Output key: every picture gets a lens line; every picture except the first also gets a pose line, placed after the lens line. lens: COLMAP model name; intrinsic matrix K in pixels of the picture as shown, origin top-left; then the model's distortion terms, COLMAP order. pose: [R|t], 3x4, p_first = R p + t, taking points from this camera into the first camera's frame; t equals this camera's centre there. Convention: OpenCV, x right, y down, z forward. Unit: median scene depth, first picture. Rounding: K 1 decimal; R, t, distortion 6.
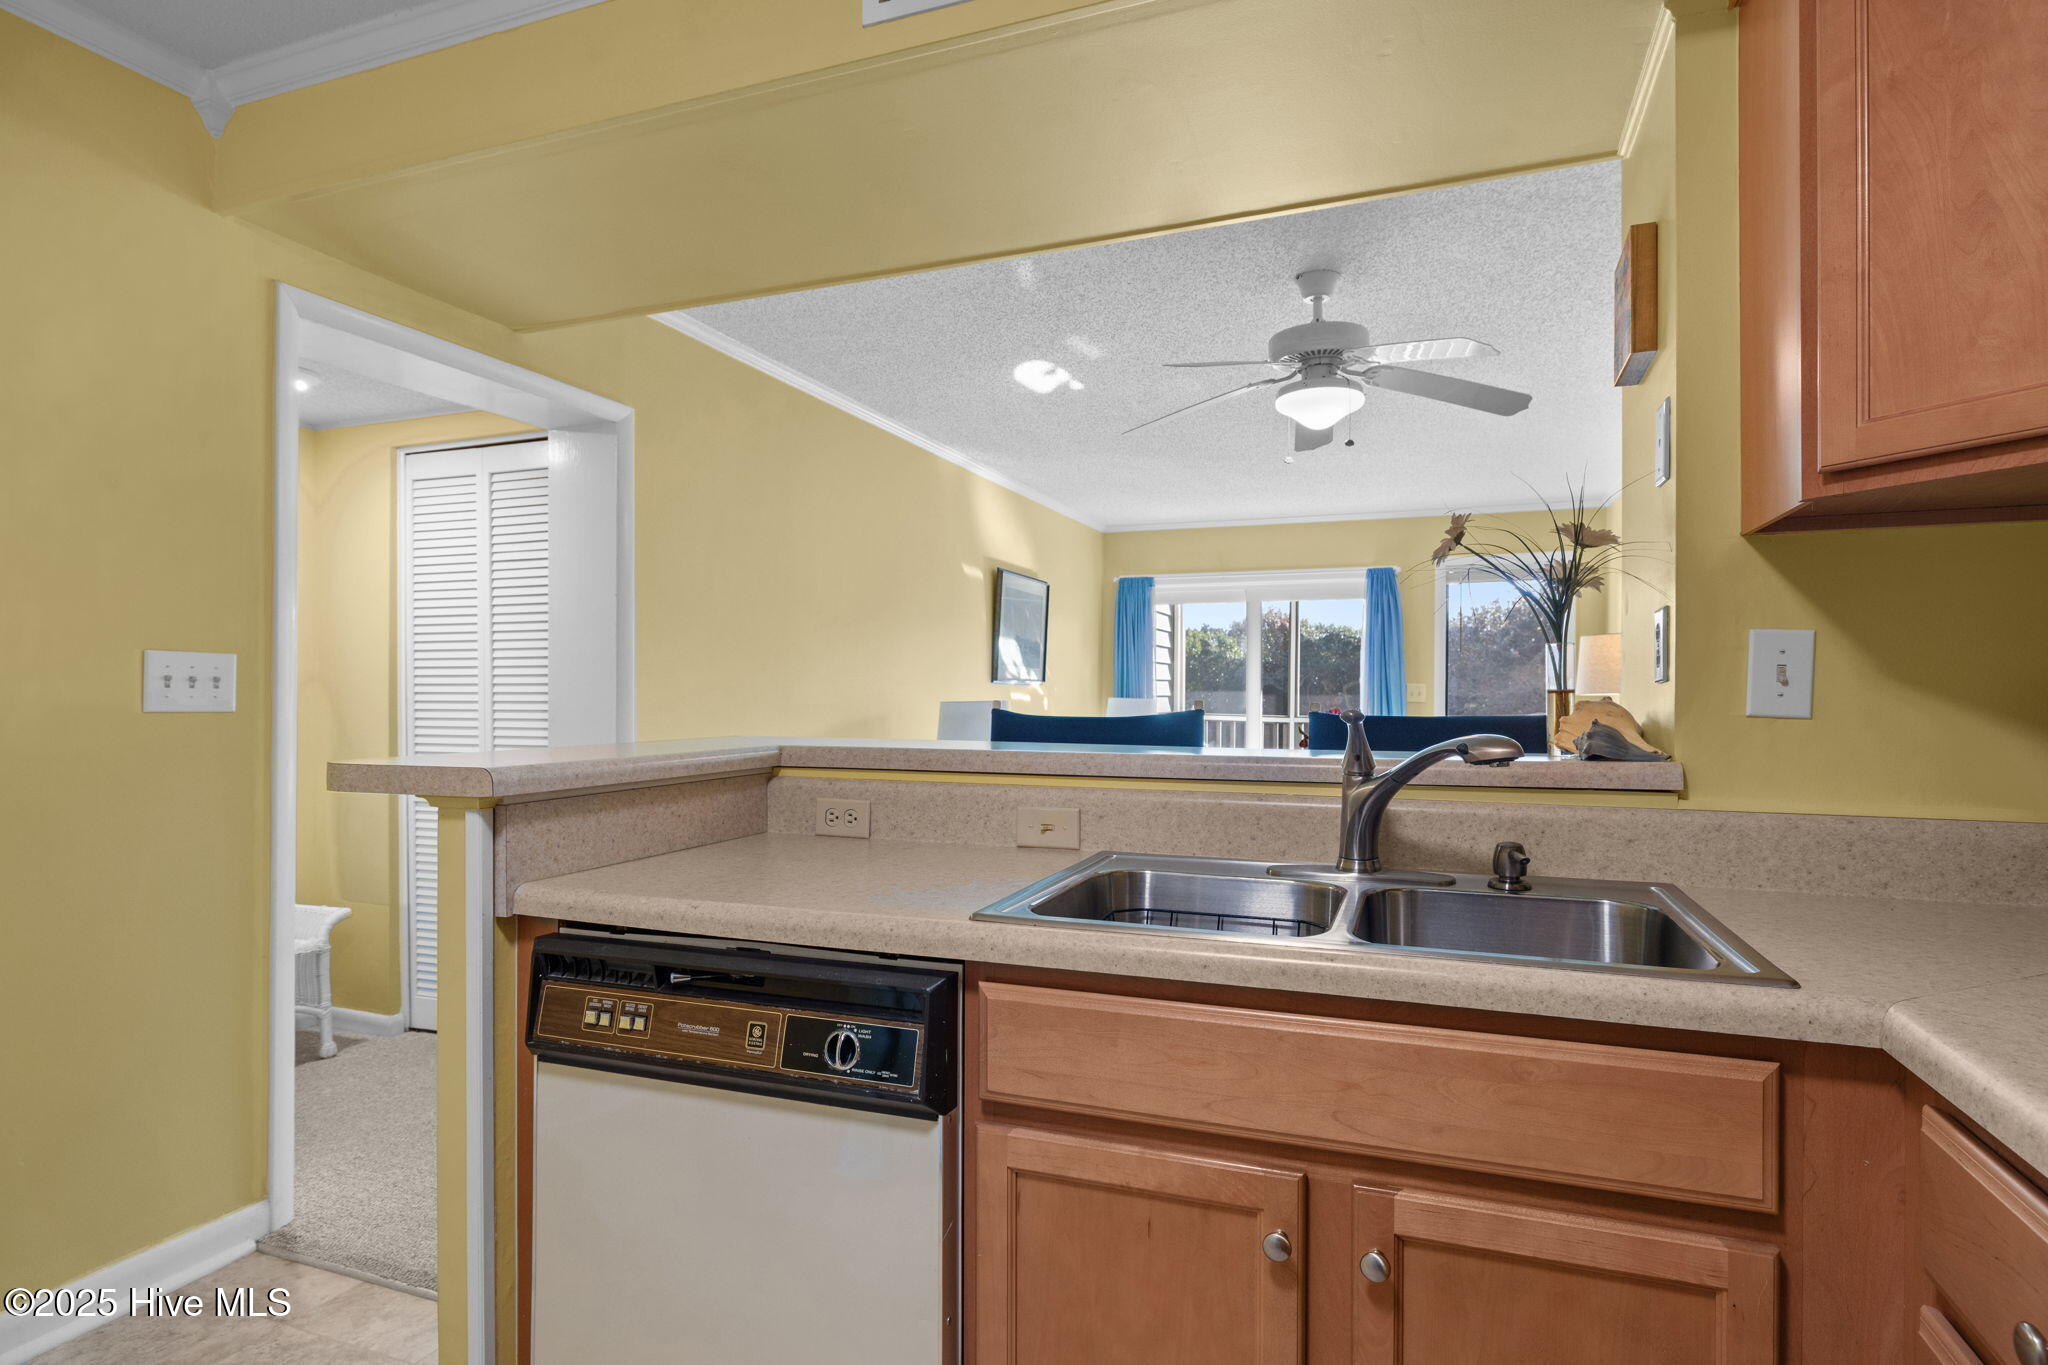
lens RADIAL K [[1085.9, 0, 1022.1], [0, 1085.9, 696.0], [0, 0, 1]] dist [0.000893, 0.000386]
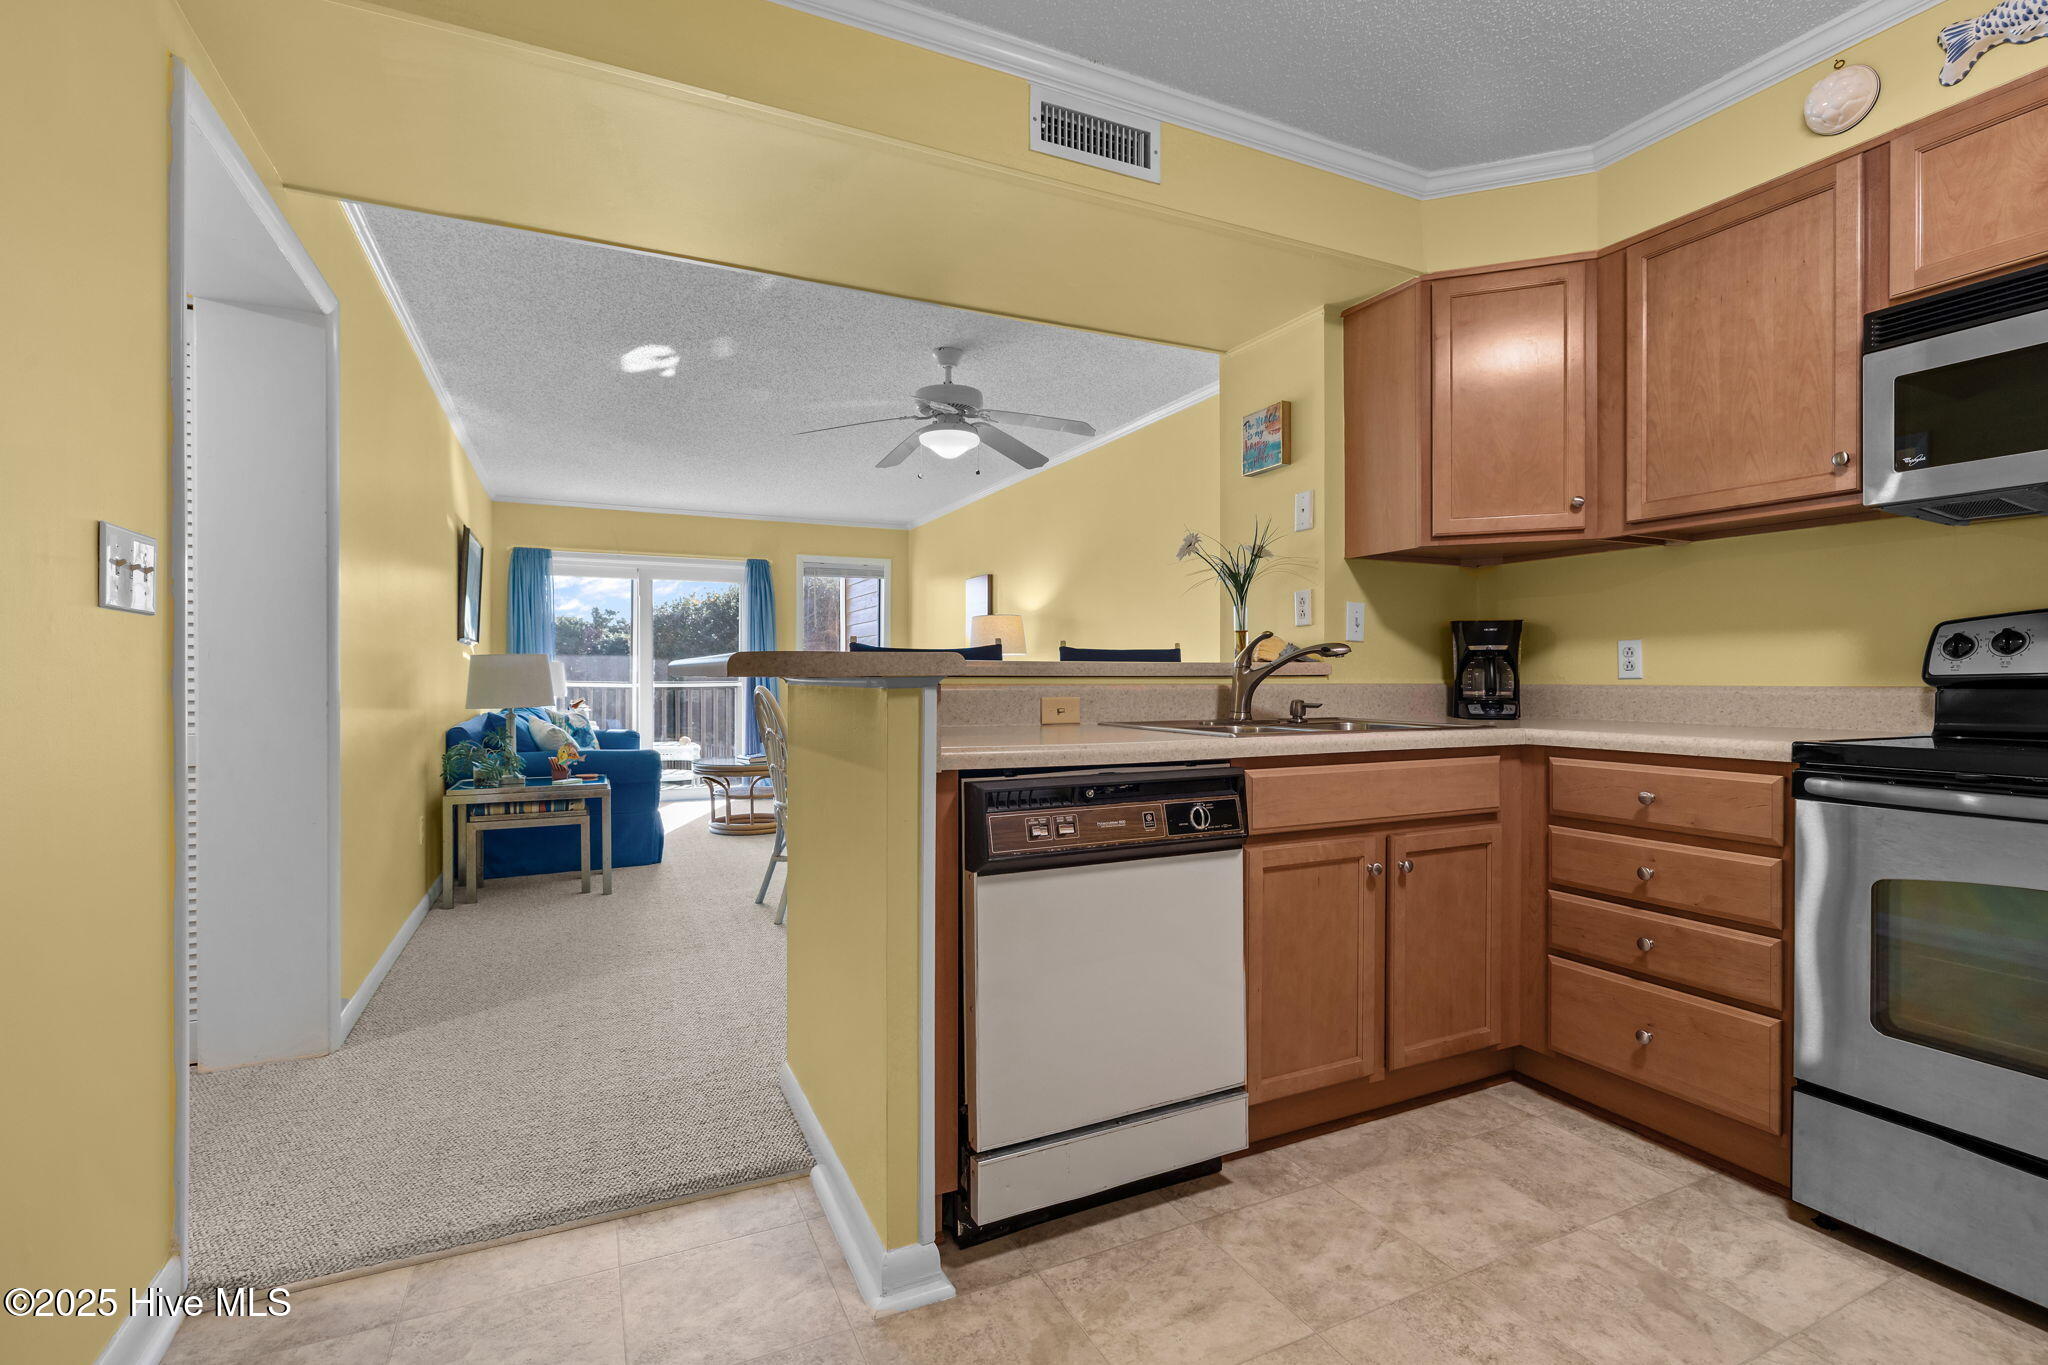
lens RADIAL K [[936.4, 0, 1024.0], [0, 936.4, 682.5], [0, 0, 1]] dist [-0.002045, -0.000158]
pose [[0.682676, -0.007489, 0.730683, -1.305698], [0.004218, 0.999971, 0.006308, 0.099526], [-0.730709, -0.001224, 0.682688, 0.197420]]
